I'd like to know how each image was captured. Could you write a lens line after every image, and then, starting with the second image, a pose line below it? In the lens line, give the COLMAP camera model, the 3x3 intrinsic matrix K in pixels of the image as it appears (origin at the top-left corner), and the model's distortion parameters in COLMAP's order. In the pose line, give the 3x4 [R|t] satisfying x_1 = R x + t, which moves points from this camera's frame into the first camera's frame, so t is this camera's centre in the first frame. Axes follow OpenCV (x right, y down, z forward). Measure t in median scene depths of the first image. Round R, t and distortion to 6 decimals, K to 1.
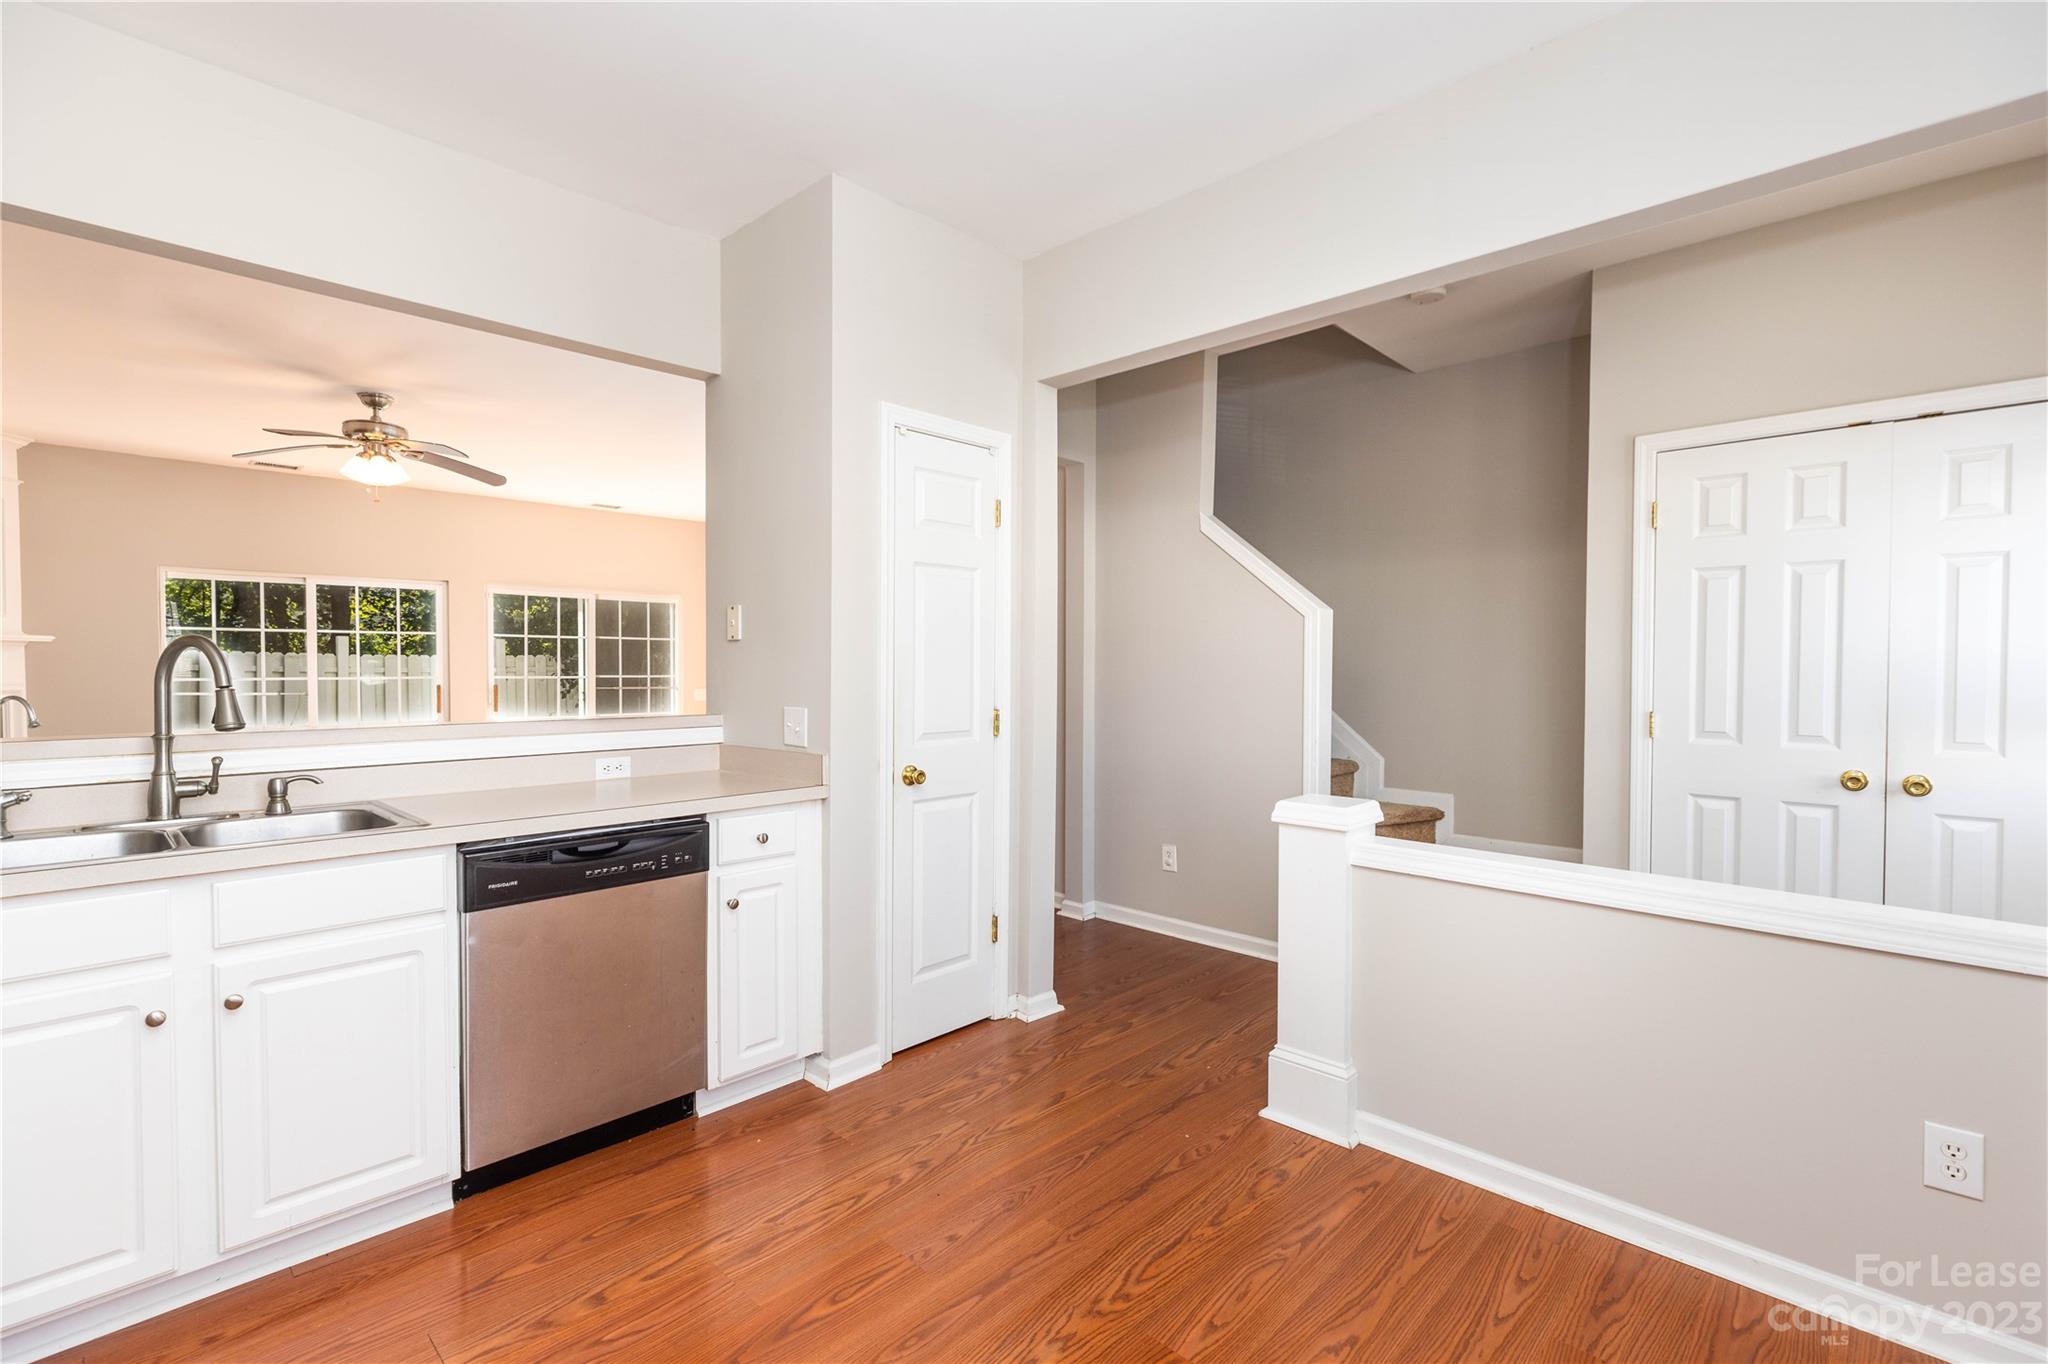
lens RADIAL K [[921.2, 0, 1024.0], [0, 921.2, 682.0], [0, 0, 1]] dist [0.001572, -0.000204]
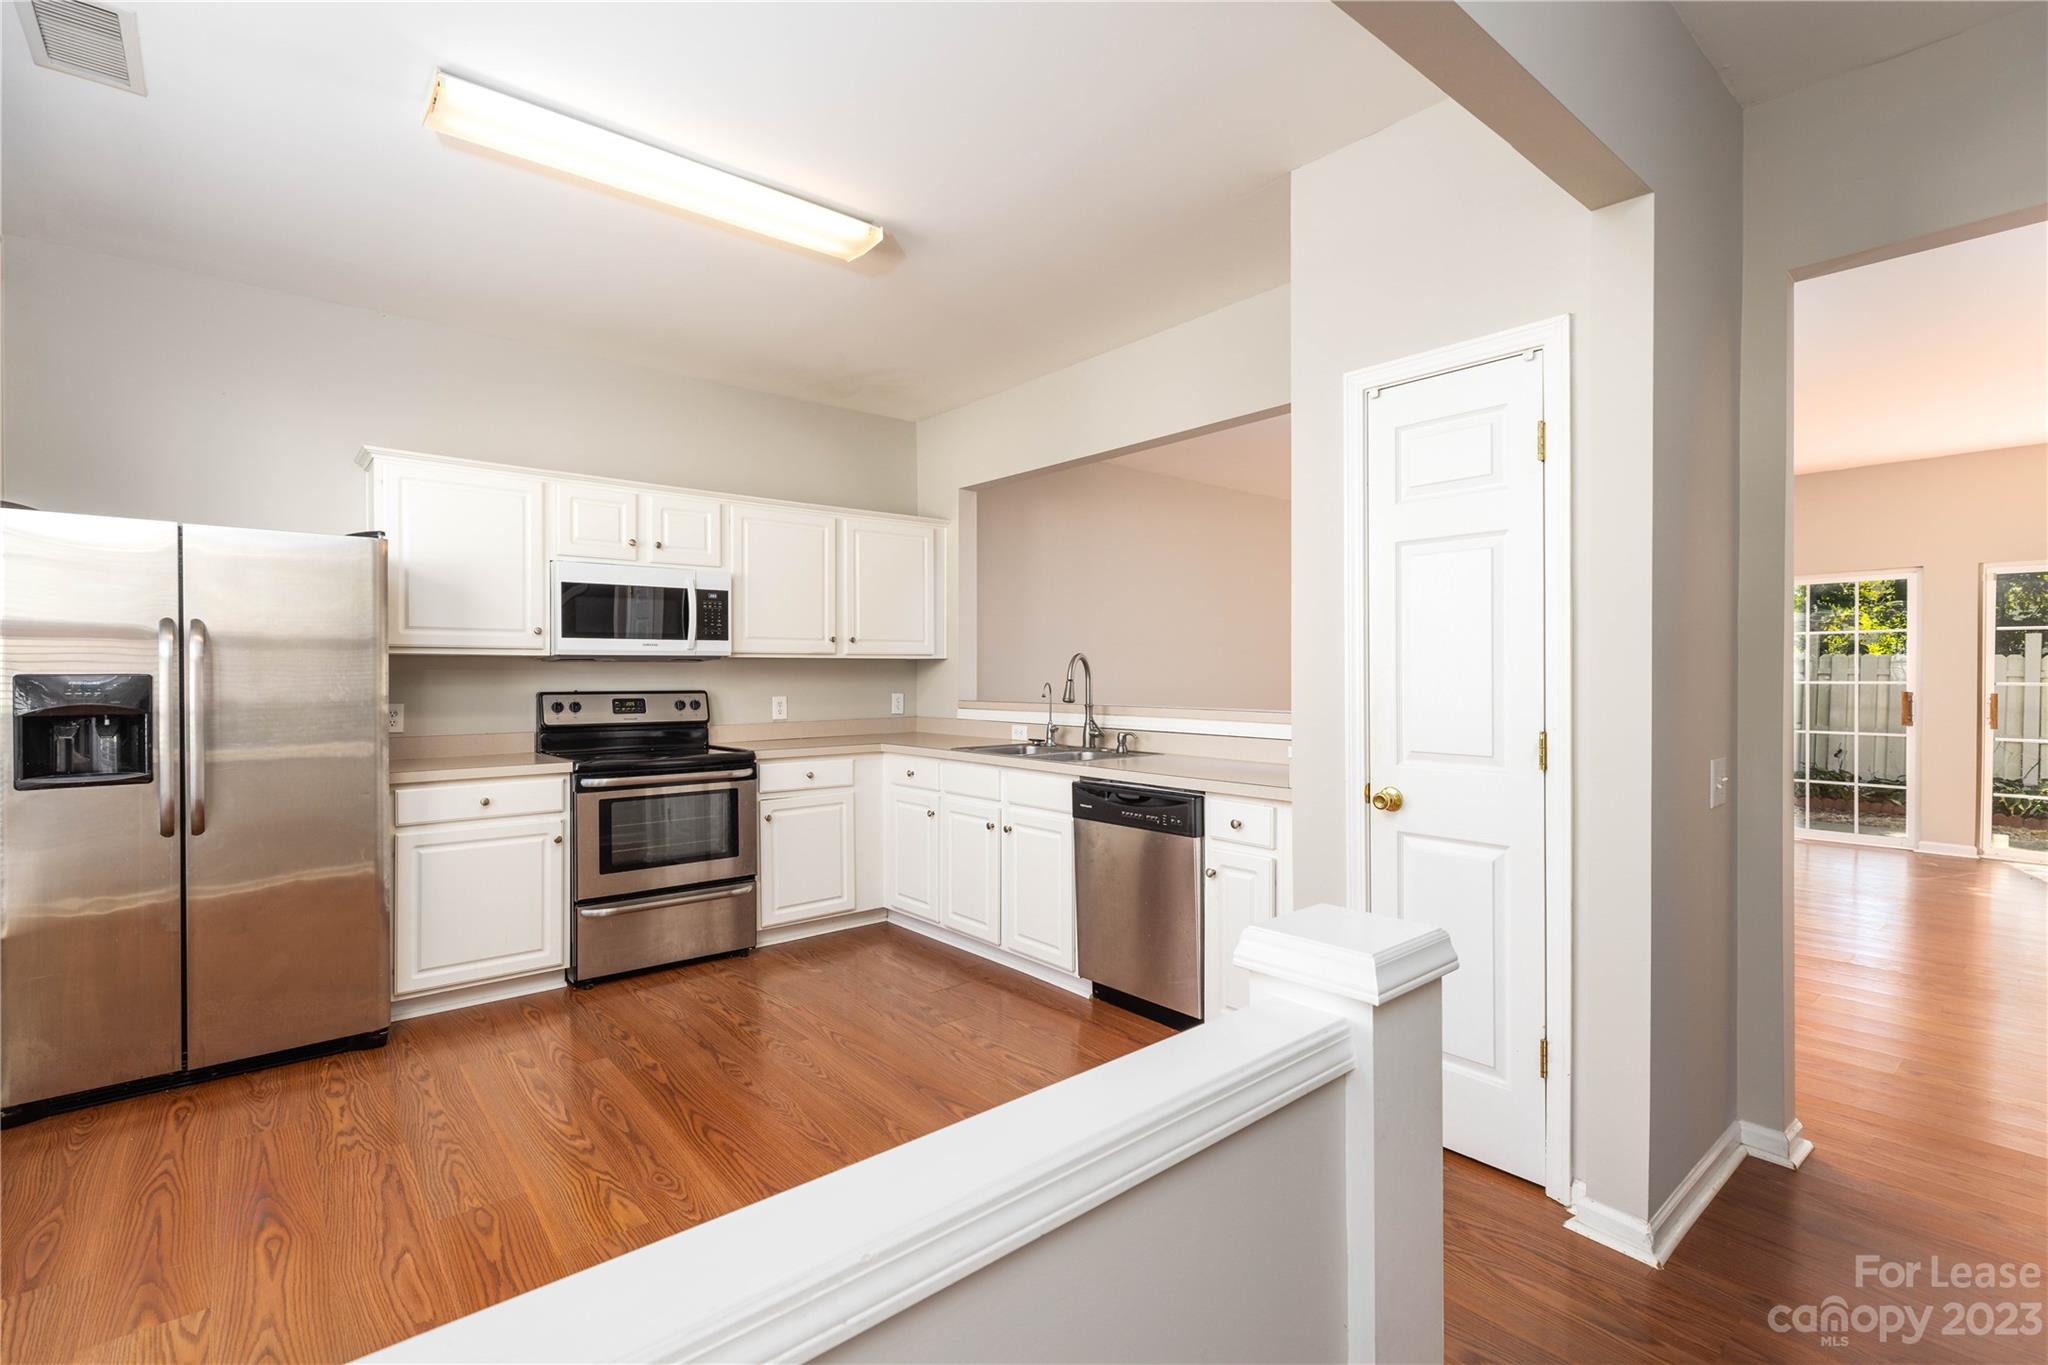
lens RADIAL K [[914.1, 0, 1031.3], [0, 914.1, 674.4], [0, 0, 1]] dist [0.001343, 0.000023]
pose [[-0.087162, 0.005219, -0.996180, 0.882112], [-0.016631, 0.999839, 0.006693, -0.014828], [0.996055, 0.017151, -0.087061, 0.895887]]
